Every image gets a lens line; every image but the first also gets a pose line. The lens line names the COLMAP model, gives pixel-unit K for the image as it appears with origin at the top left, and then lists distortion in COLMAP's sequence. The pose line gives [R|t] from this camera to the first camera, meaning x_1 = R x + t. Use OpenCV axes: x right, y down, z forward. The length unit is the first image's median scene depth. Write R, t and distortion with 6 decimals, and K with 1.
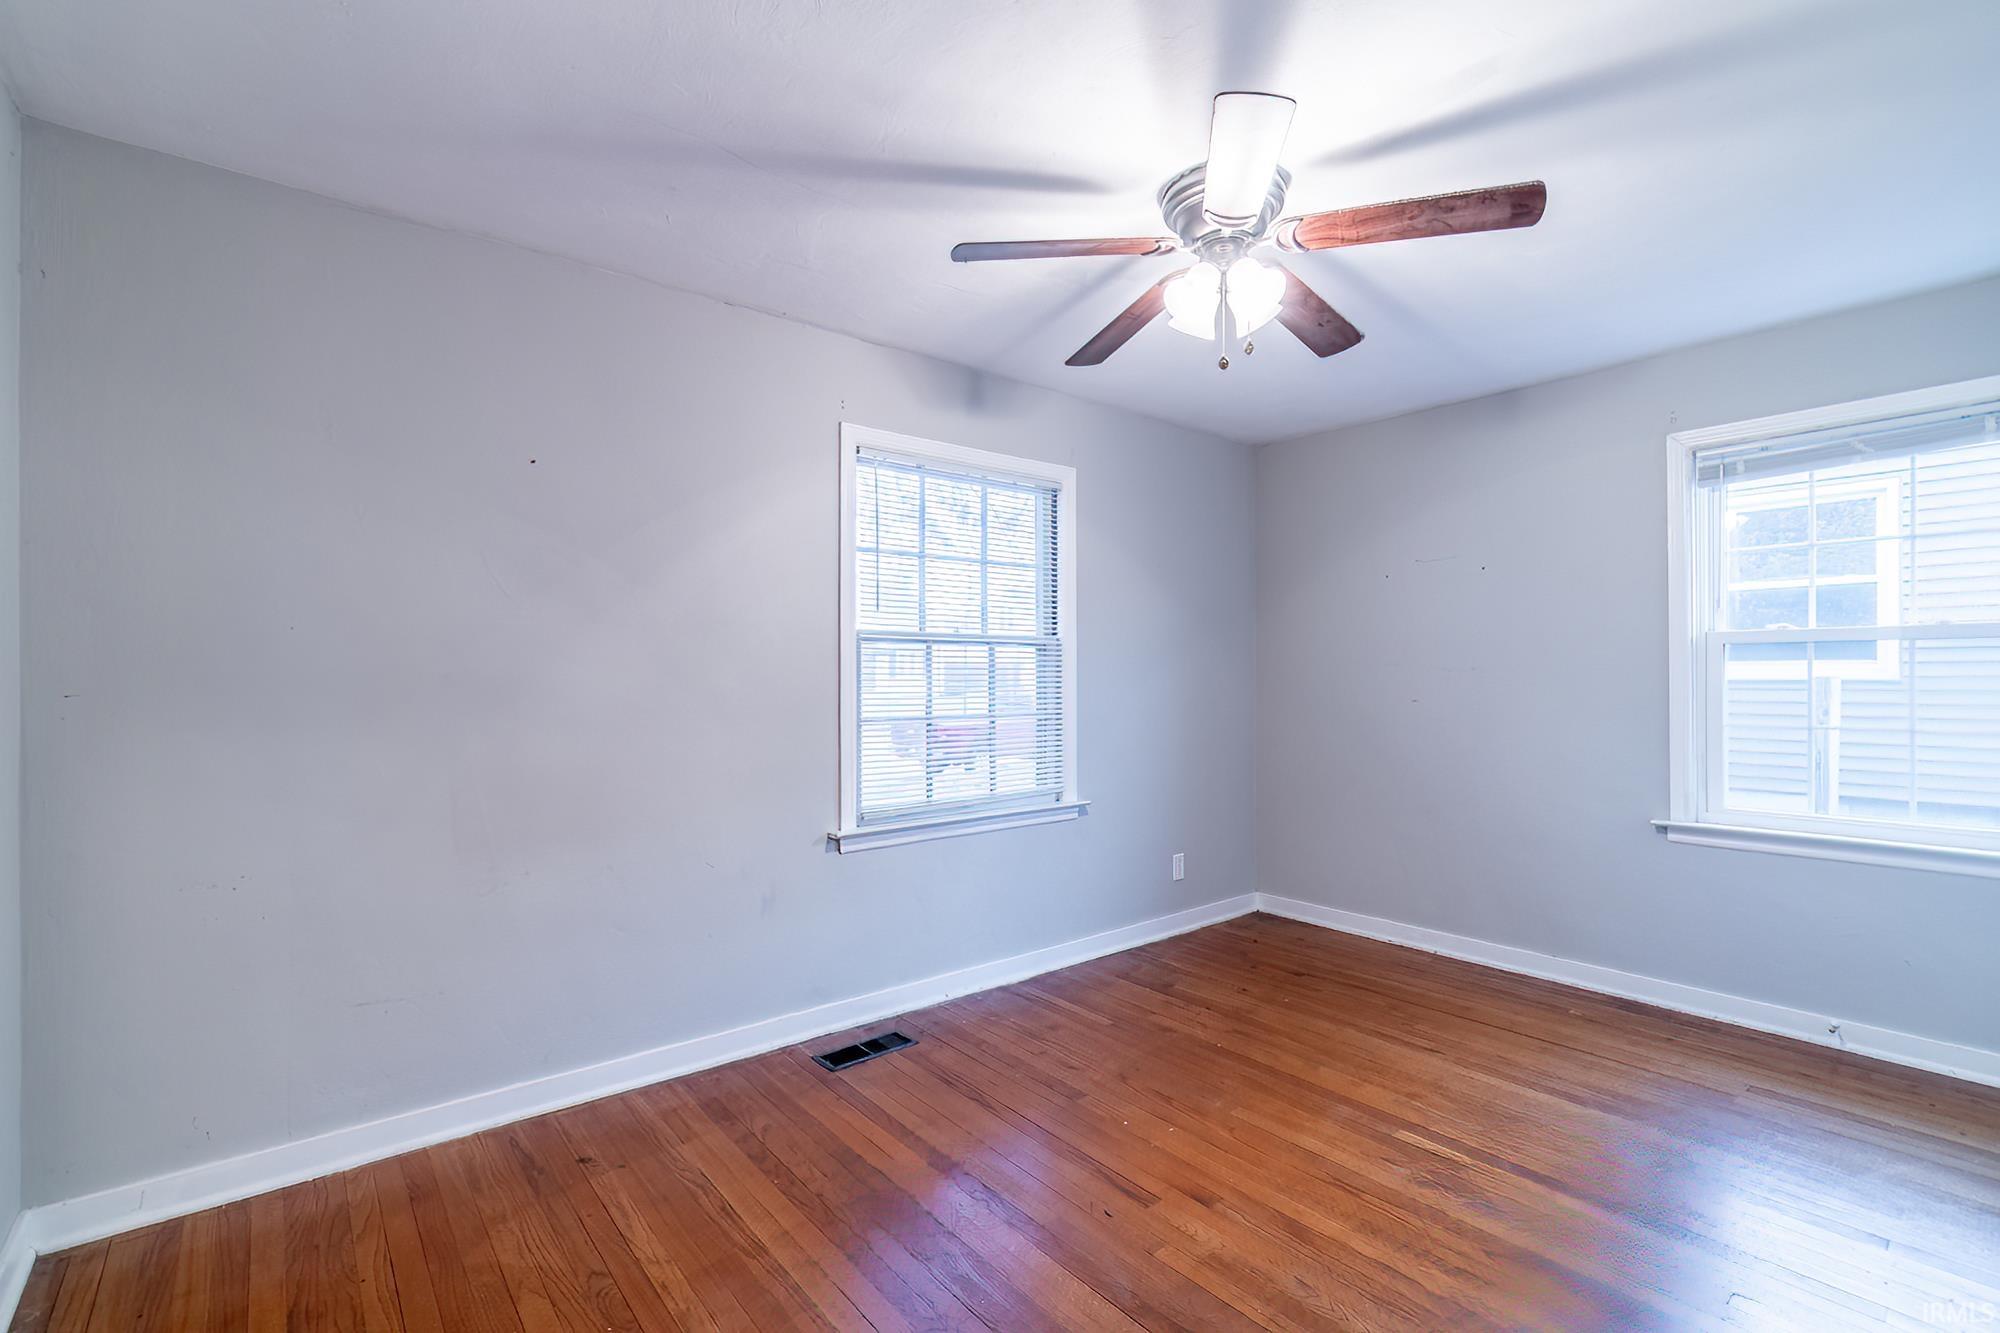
lens RADIAL K [[874.4, 0, 993.1], [0, 874.4, 691.1], [0, 0, 1]] dist [-0.000821, 0.000034]
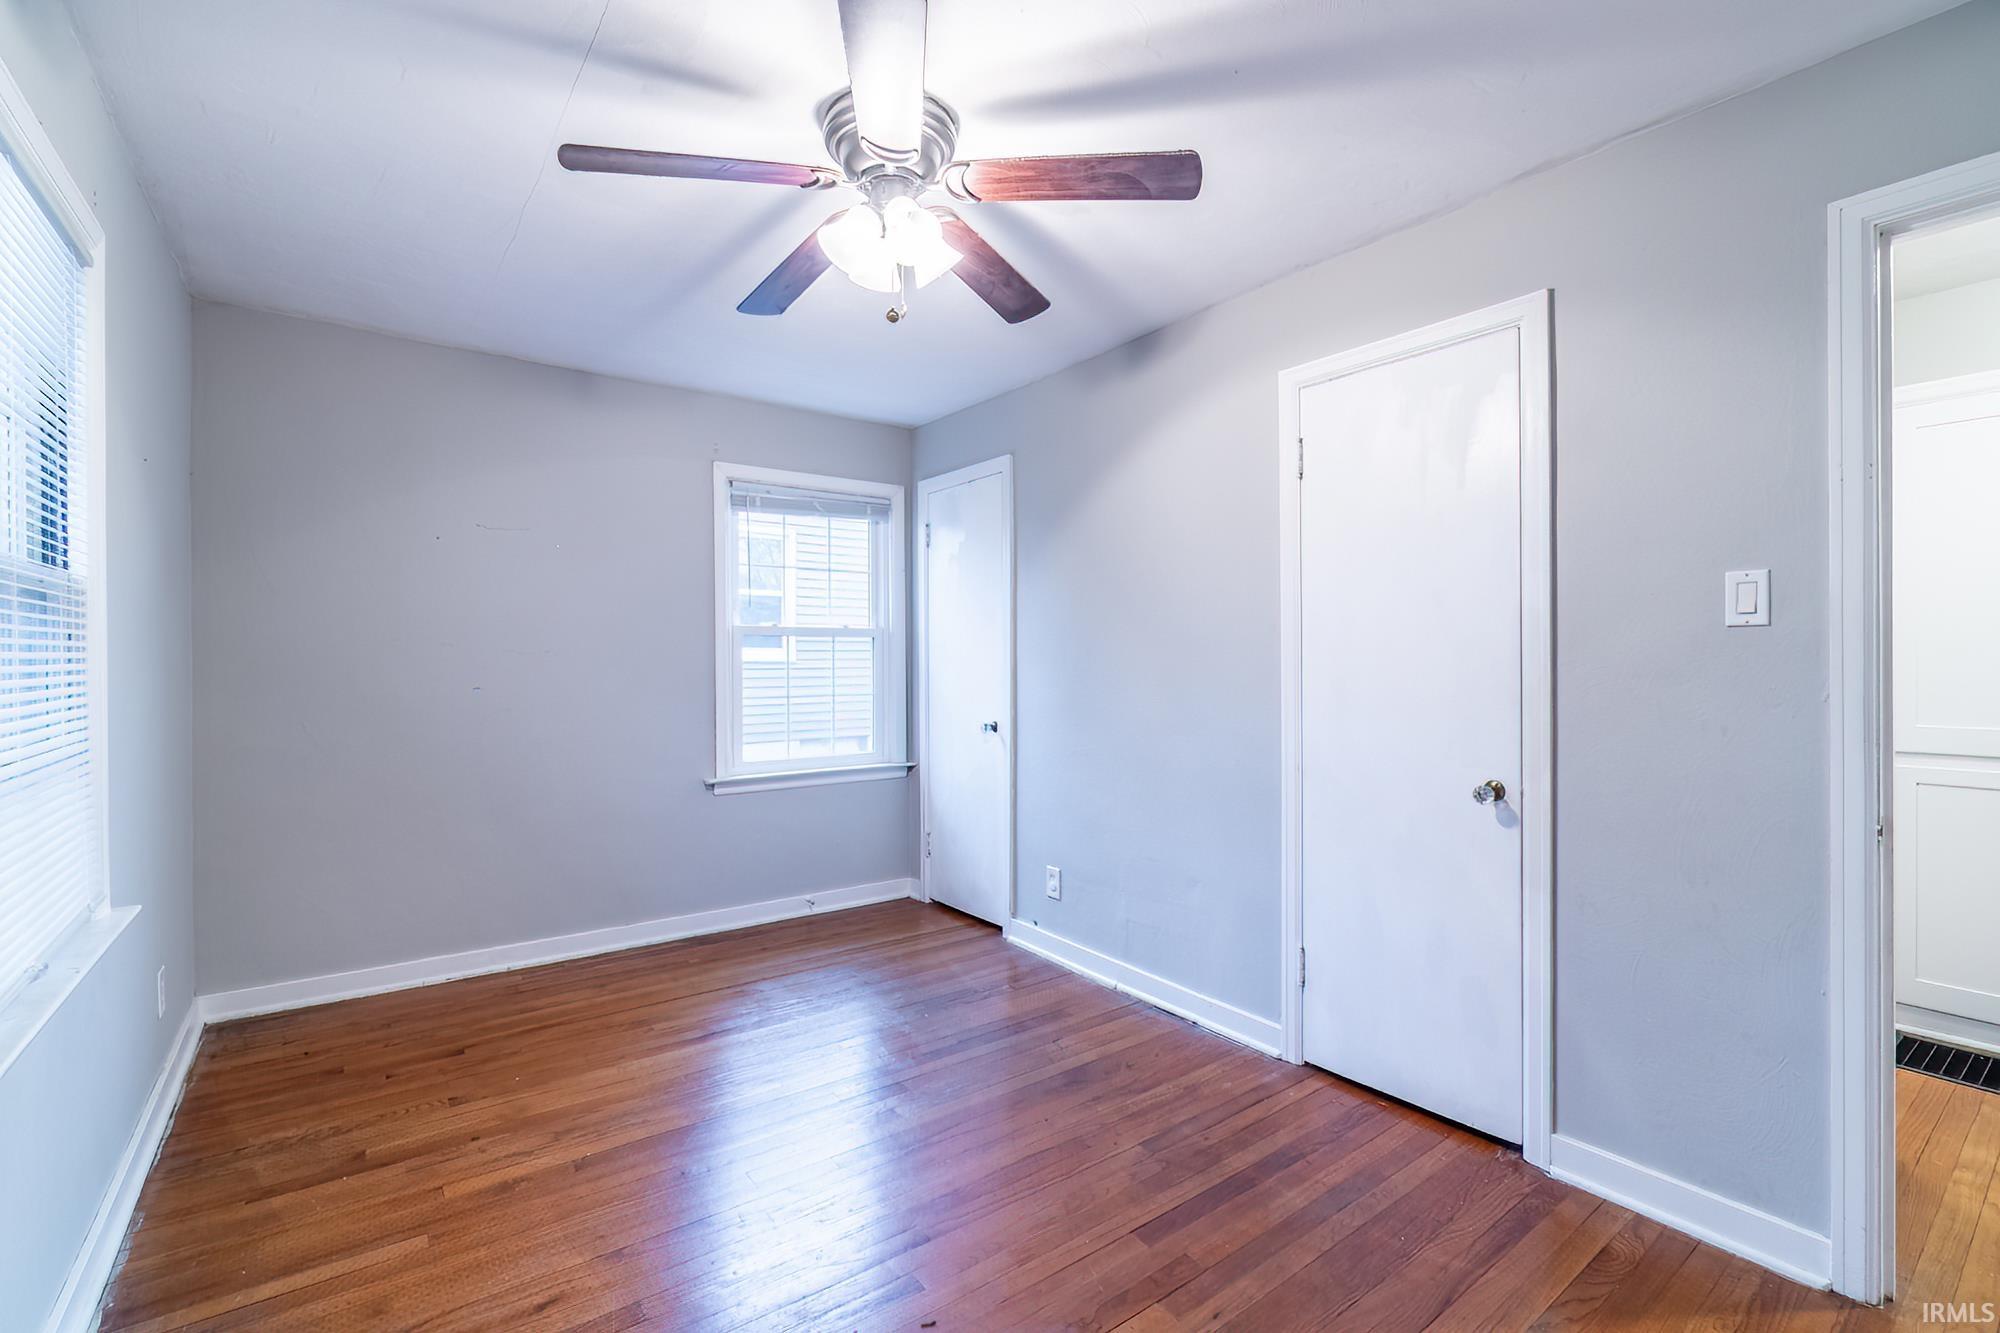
lens RADIAL K [[873.6, 0, 941.7], [0, 873.6, 666.1], [0, 0, 1]] dist [-0.000748, 0.000203]
pose [[0.089220, -0.005799, 0.995995, -0.427317], [0.019603, 0.999800, 0.004065, -0.006741], [-0.995819, 0.019162, 0.089316, 0.594173]]
